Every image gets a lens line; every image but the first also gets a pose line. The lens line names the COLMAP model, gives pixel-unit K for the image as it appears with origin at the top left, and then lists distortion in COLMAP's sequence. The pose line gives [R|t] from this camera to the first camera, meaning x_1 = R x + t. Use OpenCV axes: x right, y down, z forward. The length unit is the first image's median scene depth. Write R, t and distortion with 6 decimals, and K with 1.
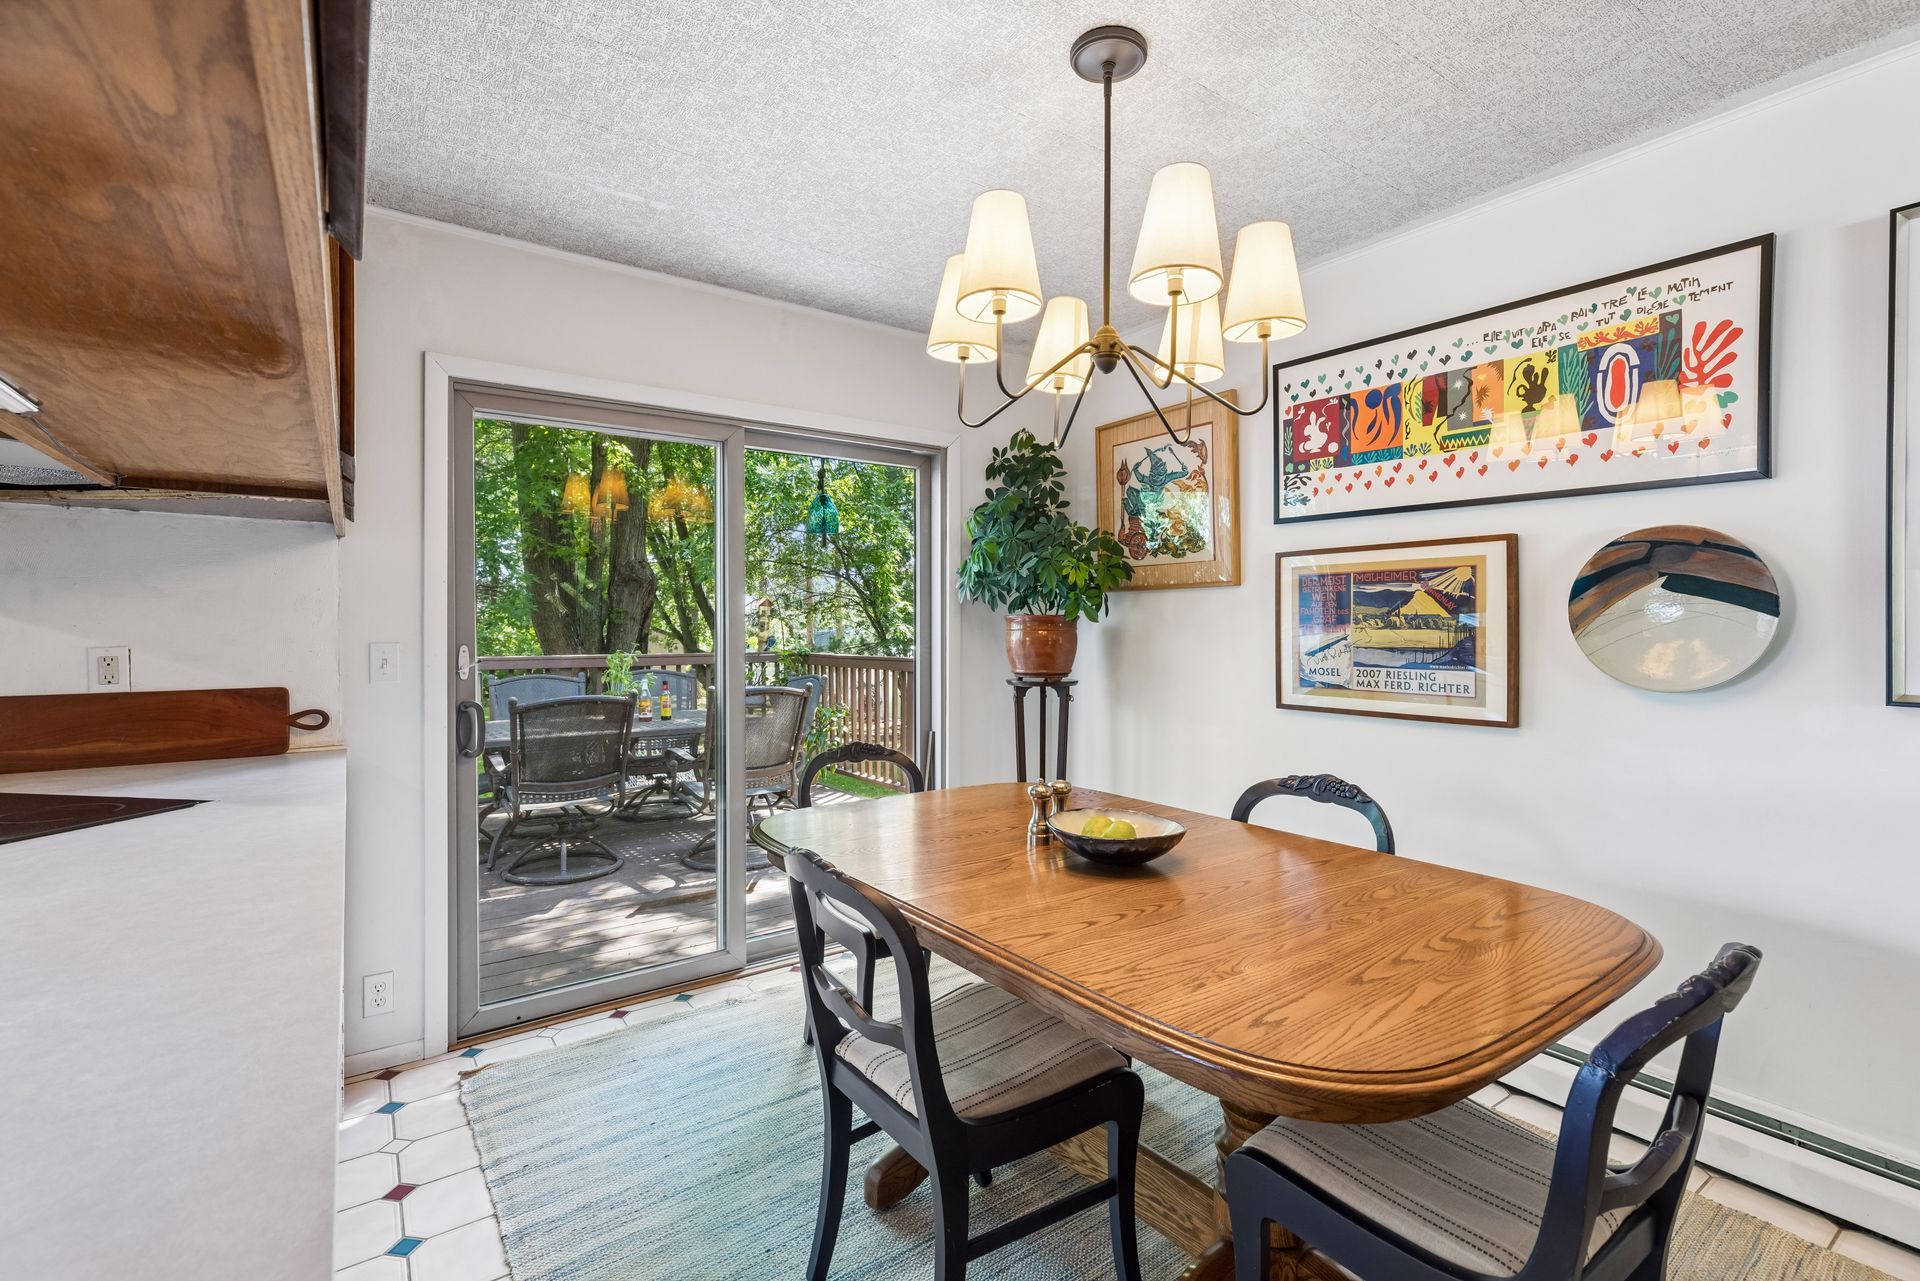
lens RADIAL K [[853.3, 0, 951.4], [0, 853.3, 628.5], [0, 0, 1]] dist [0.002728, -0.000541]
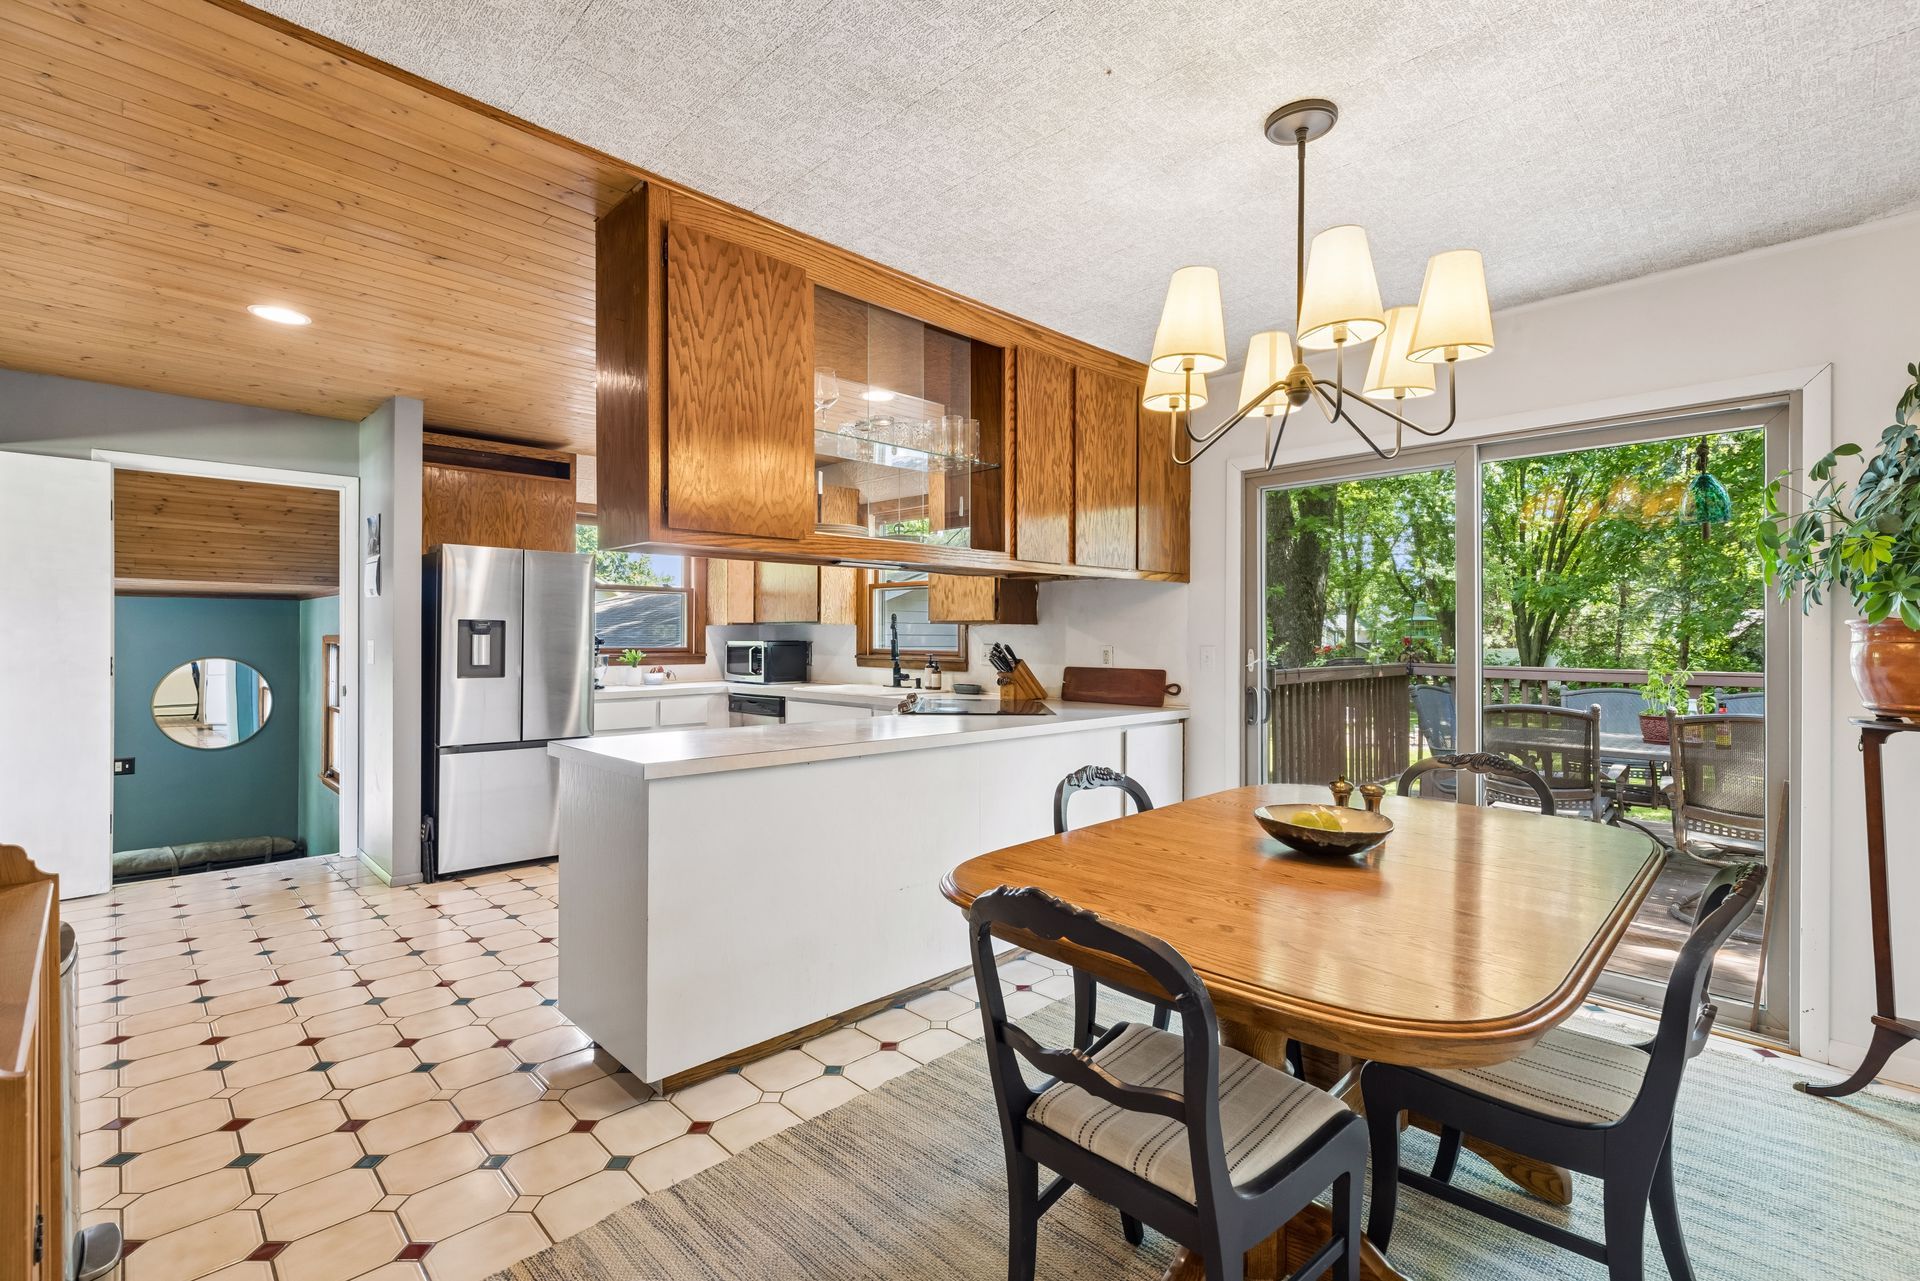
lens RADIAL K [[853.3, 0, 954.6], [0, 853.3, 641.3], [0, 0, 1]] dist [0.002728, -0.000541]
pose [[0.172388, 0.005659, -0.985013, 0.906373], [-0.007325, 0.999963, 0.004463, 0.004273], [0.985002, 0.006445, 0.172423, 0.264003]]
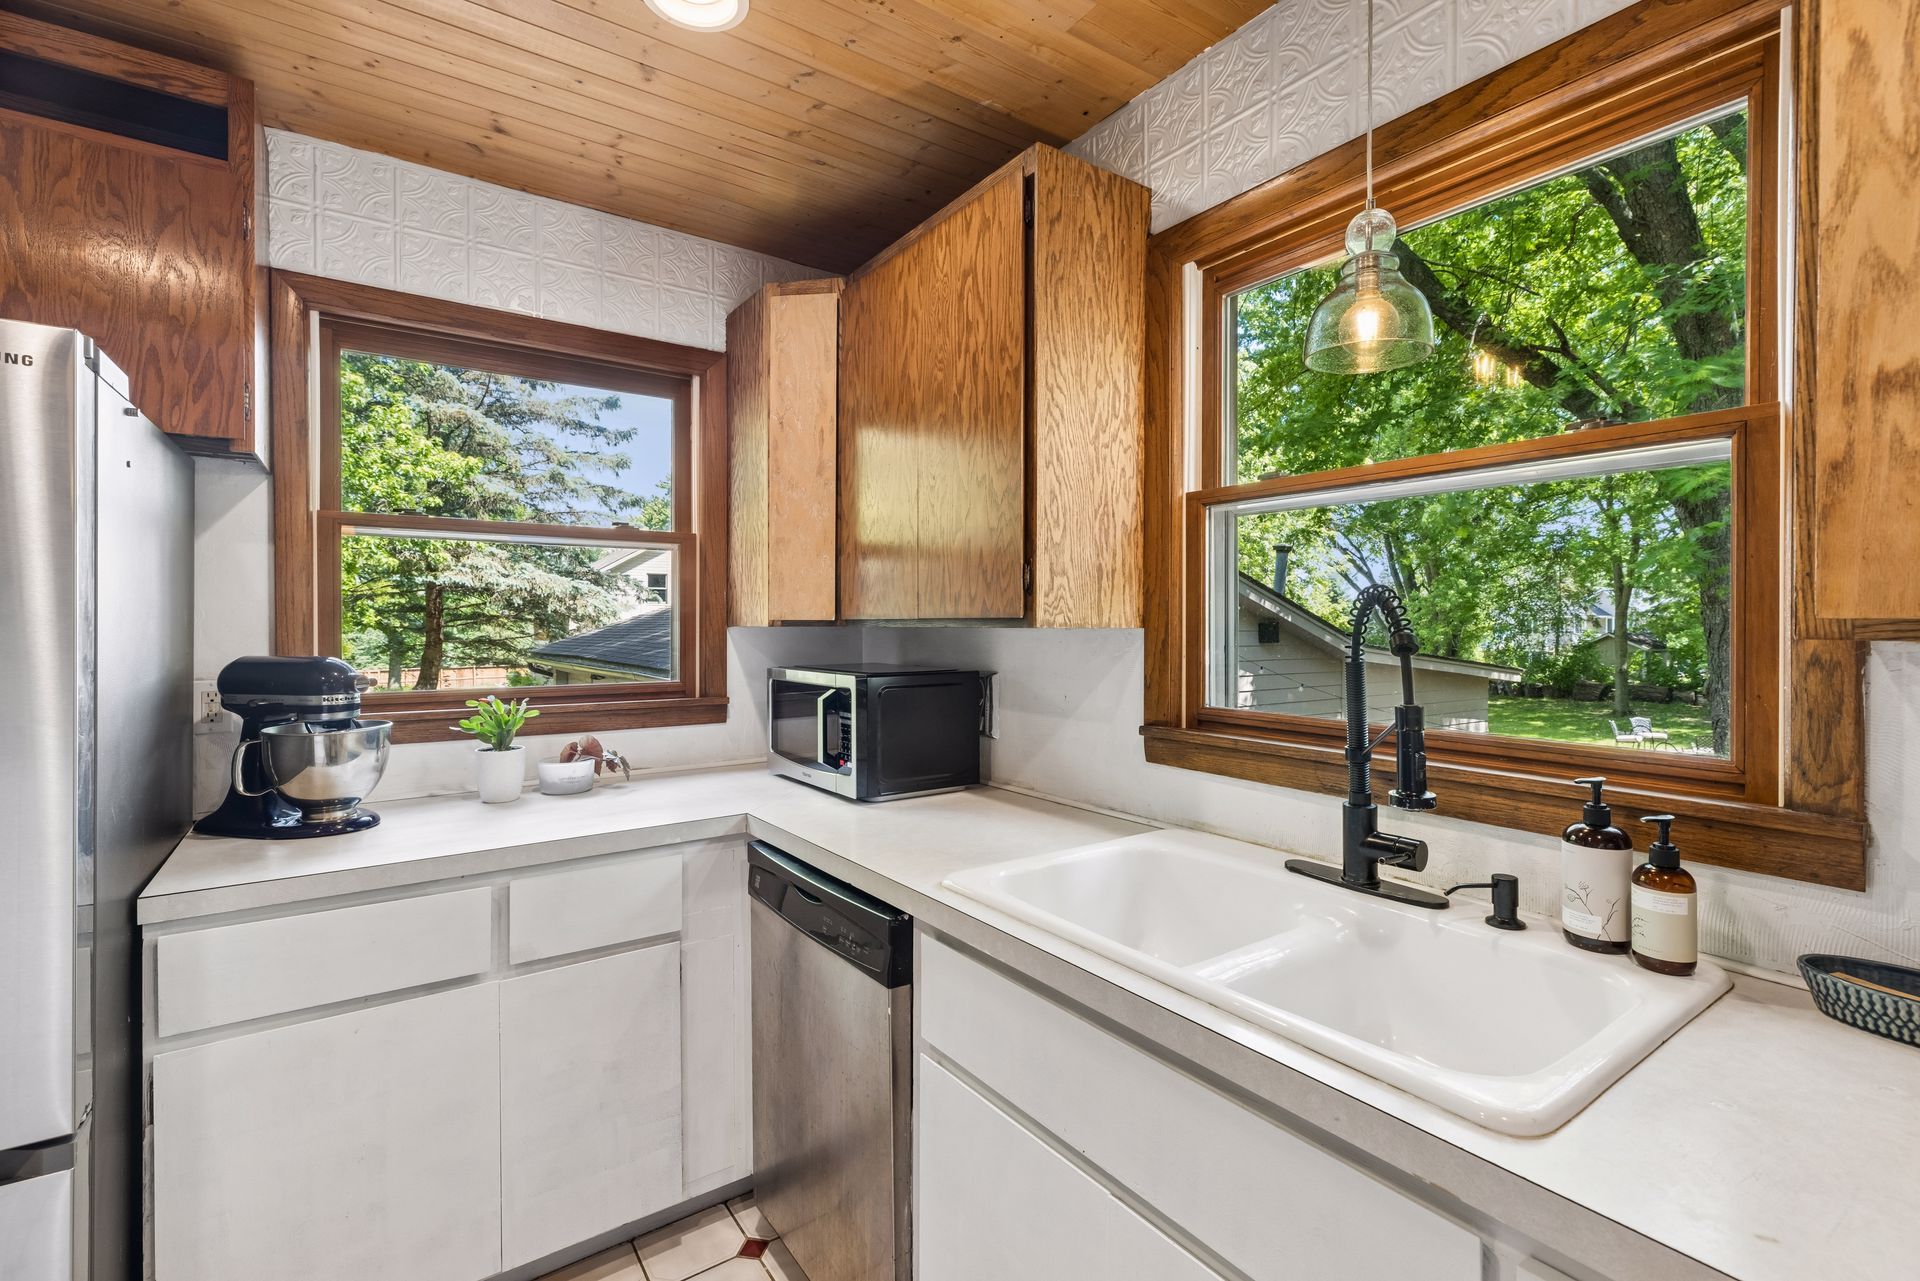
lens RADIAL K [[853.3, 0, 956.2], [0, 853.3, 632.0], [0, 0, 1]] dist [0.002728, -0.000541]
pose [[0.004677, 0.007997, -0.999957, -0.860399], [-0.005404, 0.999954, 0.007971, -0.032046], [0.999974, 0.005367, 0.004720, 0.238703]]
